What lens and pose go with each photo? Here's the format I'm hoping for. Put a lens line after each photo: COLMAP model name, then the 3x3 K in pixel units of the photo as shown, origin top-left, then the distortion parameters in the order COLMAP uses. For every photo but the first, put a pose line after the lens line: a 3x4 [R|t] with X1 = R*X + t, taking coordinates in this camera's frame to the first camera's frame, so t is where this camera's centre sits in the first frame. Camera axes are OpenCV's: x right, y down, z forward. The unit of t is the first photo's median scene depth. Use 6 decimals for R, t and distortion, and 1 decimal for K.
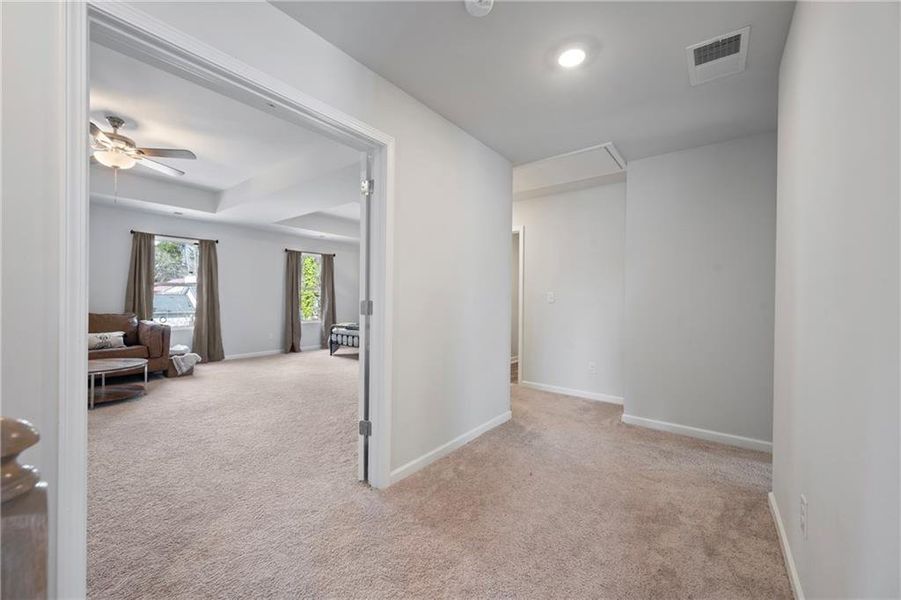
lens RADIAL K [[349.9, 0, 450.5], [0, 349.9, 300.0], [0, 0, 1]] dist [-0.001129, -0.000147]
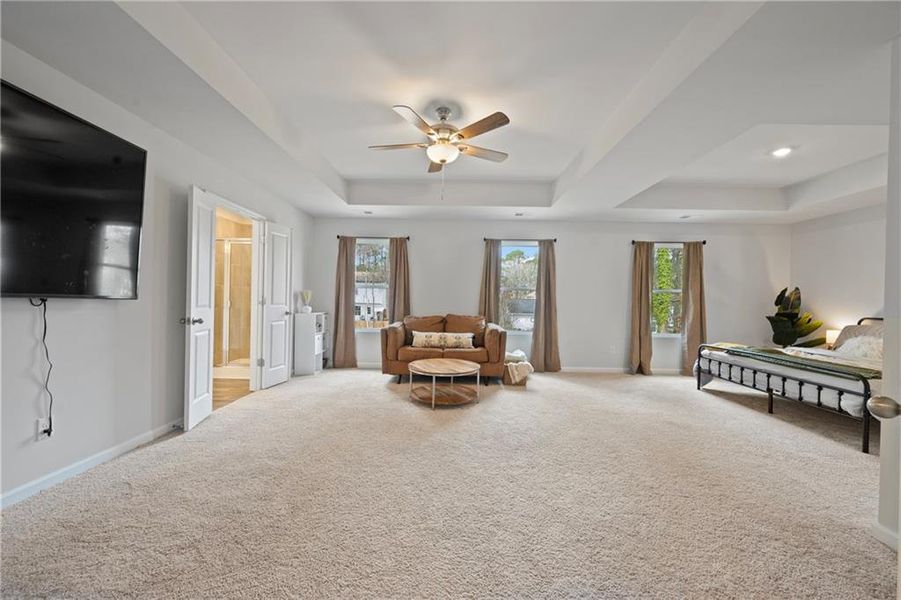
lens RADIAL K [[349.9, 0, 450.5], [0, 349.9, 300.0], [0, 0, 1]] dist [-0.001129, -0.000147]
pose [[0.597979, 0.005504, -0.801493, -0.110877], [-0.017108, 0.999836, -0.005898, -0.002043], [0.801329, 0.017239, 0.597975, 0.265882]]
